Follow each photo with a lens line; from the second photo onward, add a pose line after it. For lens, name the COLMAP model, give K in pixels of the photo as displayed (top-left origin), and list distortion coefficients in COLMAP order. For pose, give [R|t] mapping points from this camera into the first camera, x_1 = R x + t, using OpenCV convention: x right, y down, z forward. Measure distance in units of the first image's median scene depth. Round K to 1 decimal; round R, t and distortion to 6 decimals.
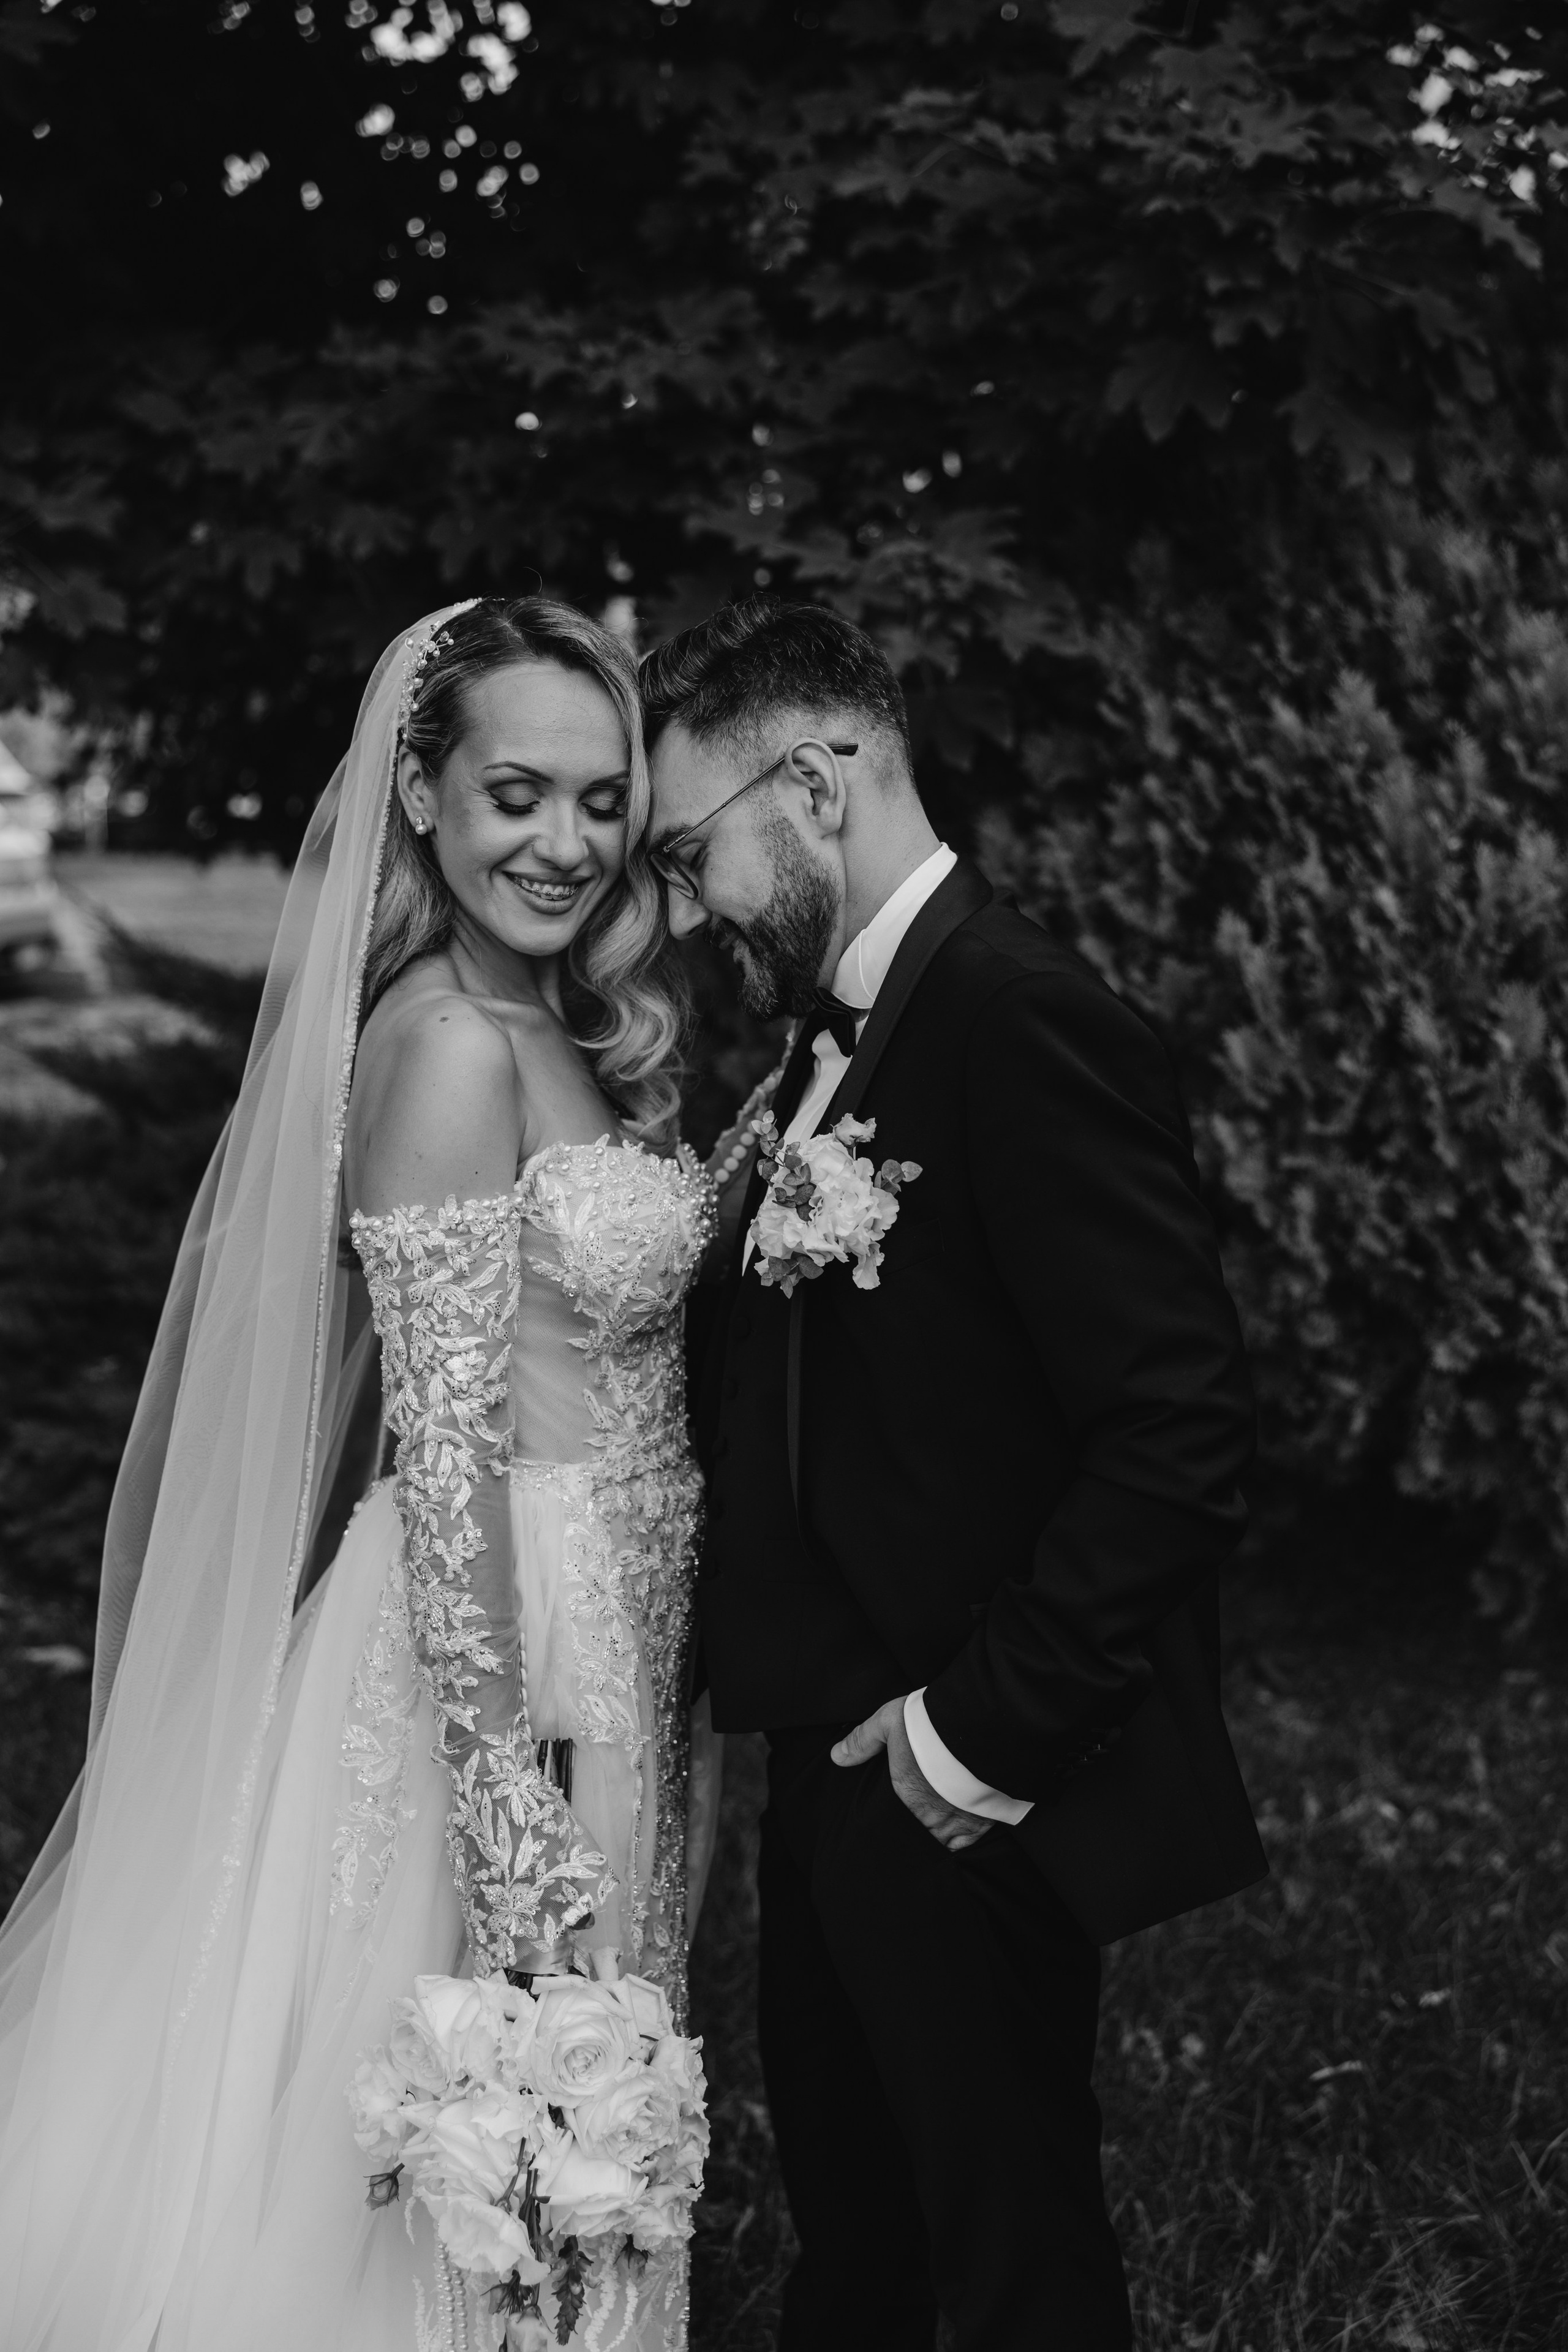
lens RADIAL K [[2875.5, 0, 784.0], [0, 2875.5, 1176.0], [0, 0, 1]] dist [0.024108, 0.005516]
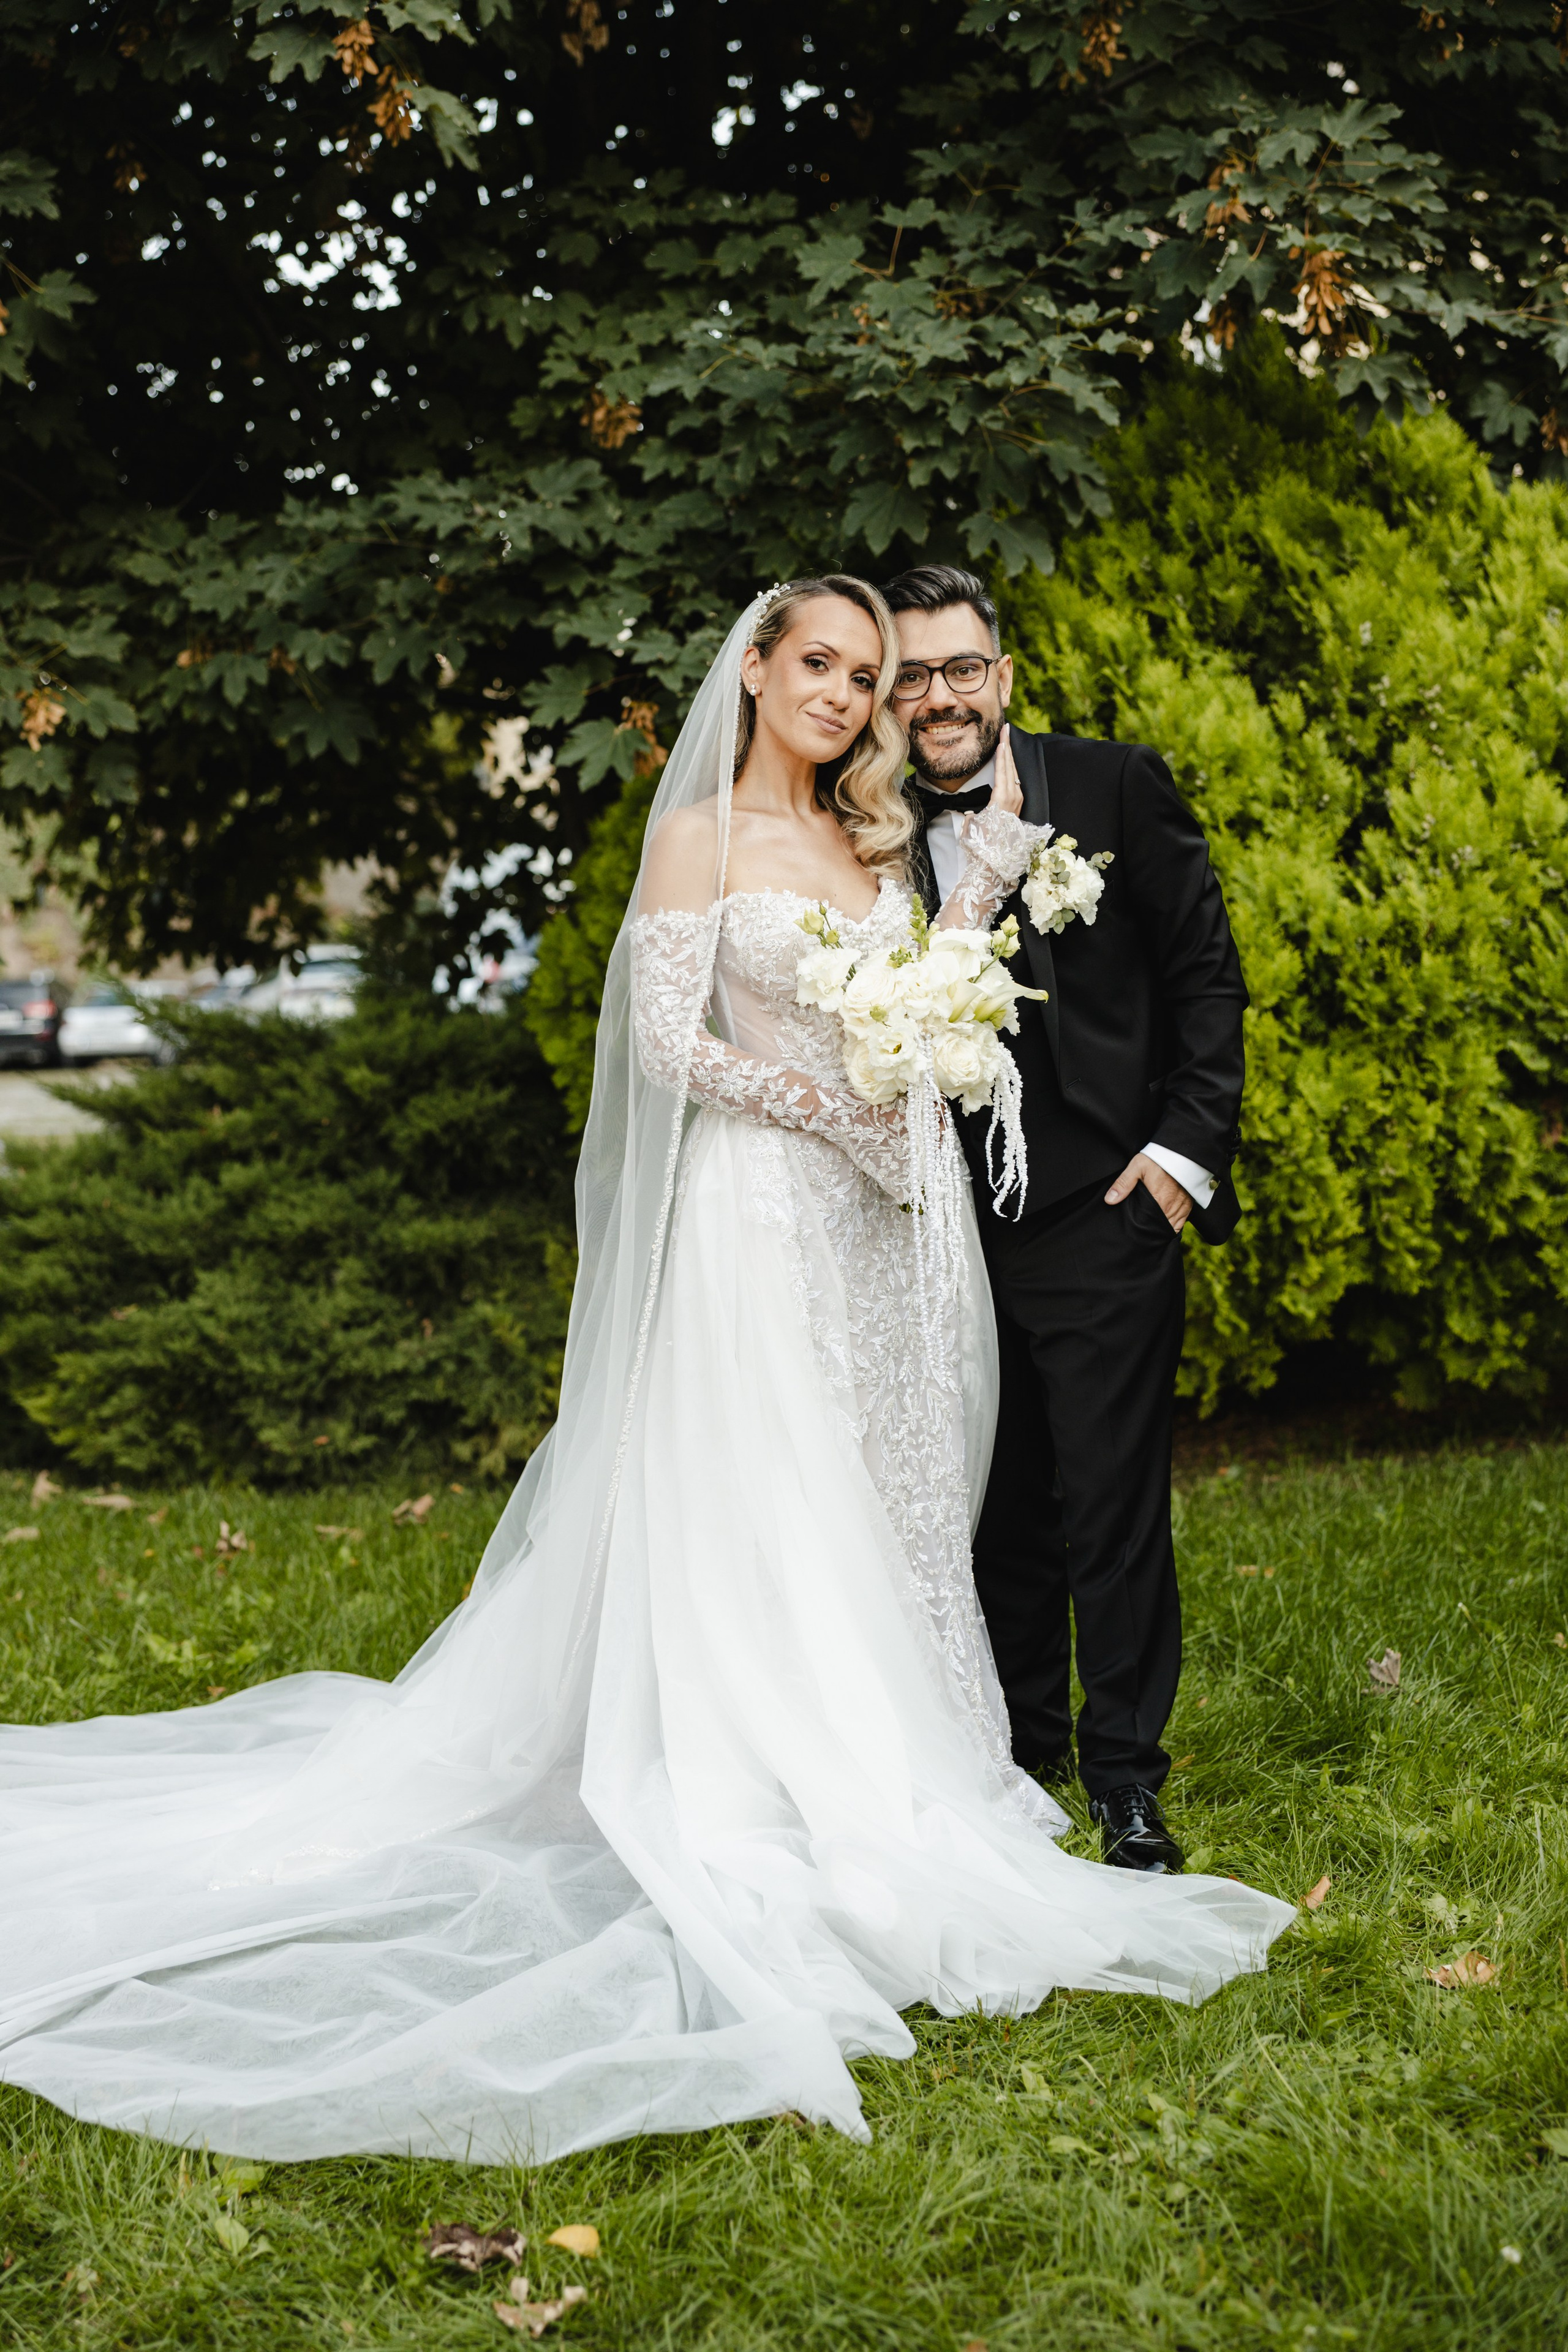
lens RADIAL K [[3330.6, 0, 784.0], [0, 3330.6, 1176.0], [0, 0, 1]] dist [0.124692, 0.045823]
pose [[0.998579, -0.047047, 0.025028, 0.023794], [0.049032, 0.995114, -0.085692, 0.184225], [-0.020874, 0.086798, 0.996007, -0.599462]]
